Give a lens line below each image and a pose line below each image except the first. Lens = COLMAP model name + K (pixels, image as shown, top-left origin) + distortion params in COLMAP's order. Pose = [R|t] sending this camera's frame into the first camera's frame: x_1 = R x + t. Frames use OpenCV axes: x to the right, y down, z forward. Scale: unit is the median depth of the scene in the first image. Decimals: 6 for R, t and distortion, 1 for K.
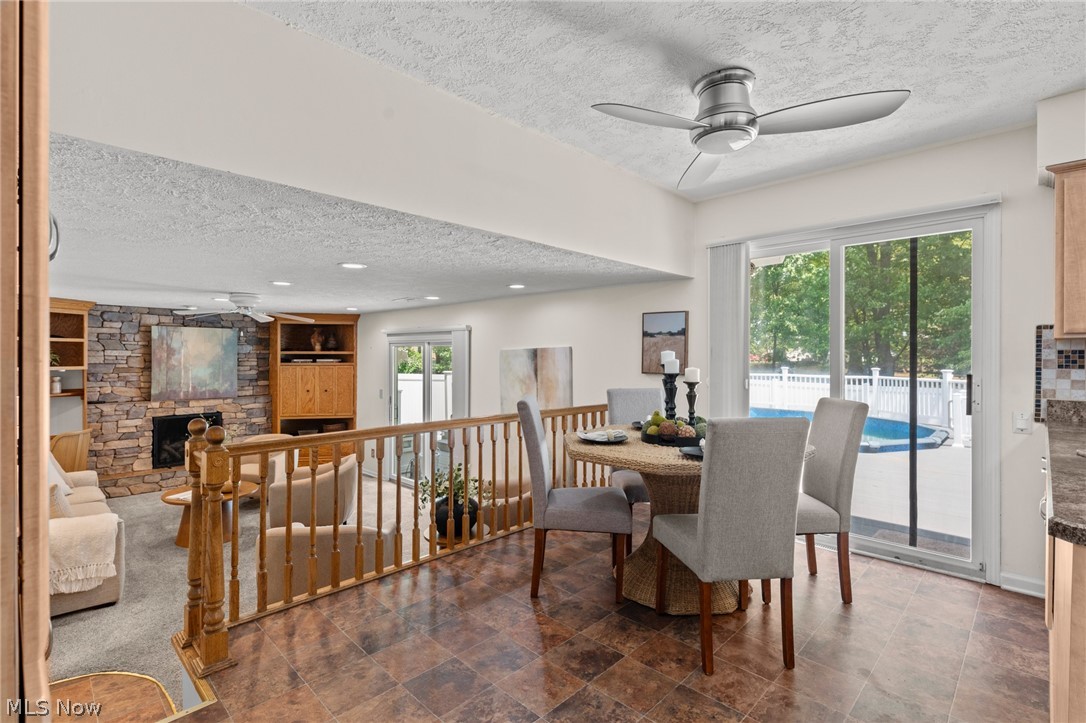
lens RADIAL K [[509.5, 0, 546.6], [0, 509.5, 357.0], [0, 0, 1]] dist [0.001162, -0.000017]
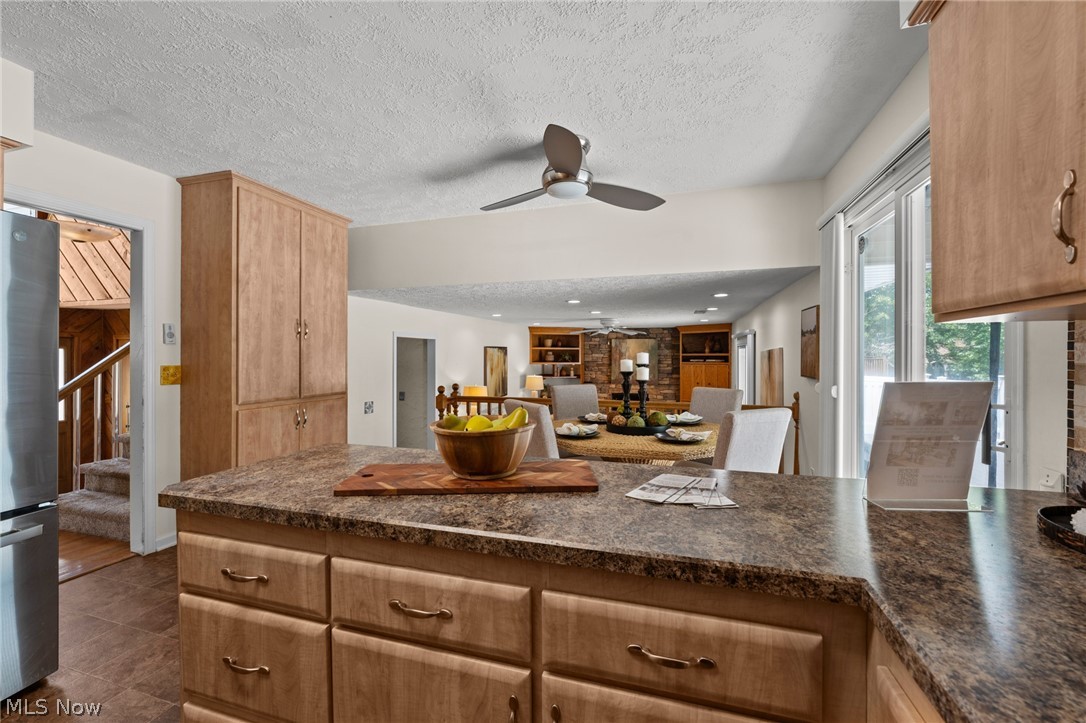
lens RADIAL K [[438.5, 0, 546.6], [0, 438.5, 356.2], [0, 0, 1]] dist [-0.000136, -0.000168]
pose [[0.454035, -0.001495, -0.890983, 0.440119], [-0.002210, 0.999994, -0.002805, -0.000214], [0.890981, 0.003242, 0.454029, 0.153064]]
